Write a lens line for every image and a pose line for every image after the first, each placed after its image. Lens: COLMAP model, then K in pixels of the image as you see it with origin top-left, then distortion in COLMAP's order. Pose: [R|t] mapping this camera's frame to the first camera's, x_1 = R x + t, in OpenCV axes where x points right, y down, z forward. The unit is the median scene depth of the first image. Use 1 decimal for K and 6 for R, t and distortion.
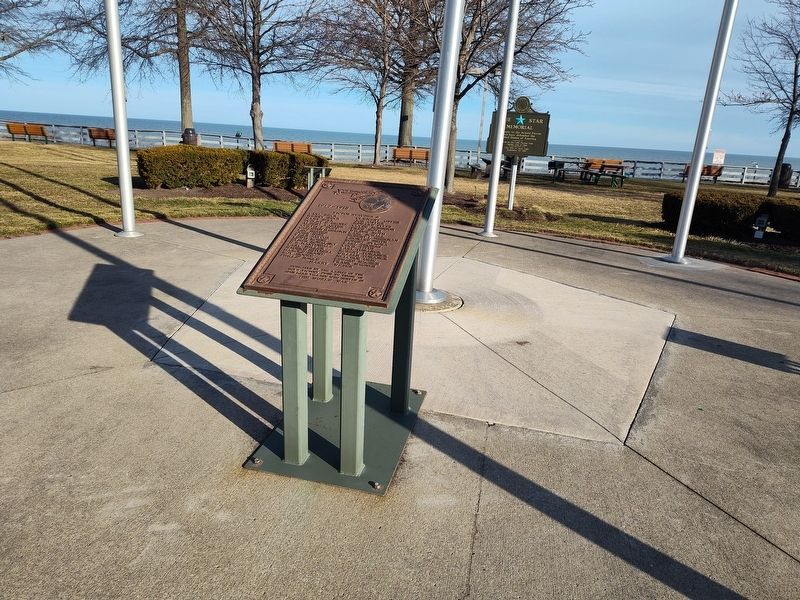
lens RADIAL K [[546.0, 0, 400.7], [0, 546.0, 303.7], [0, 0, 1]] dist [0.015293, -0.017400]
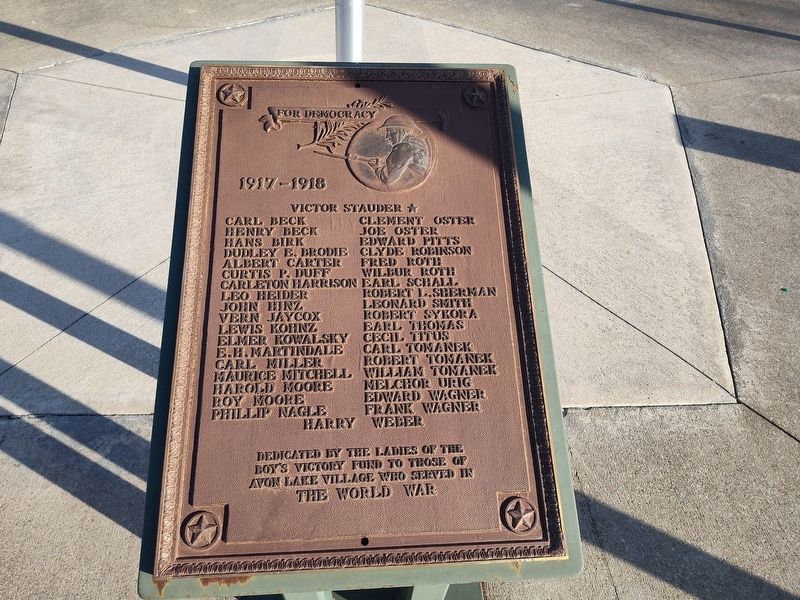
lens RADIAL K [[546.0, 0, 400.3], [0, 546.0, 299.3], [0, 0, 1]] dist [0.015293, -0.017400]
pose [[0.953229, -0.231363, 0.194486, -0.070106], [0.102655, 0.853041, 0.511647, -0.150070], [-0.284281, -0.467752, 0.836895, 0.317228]]
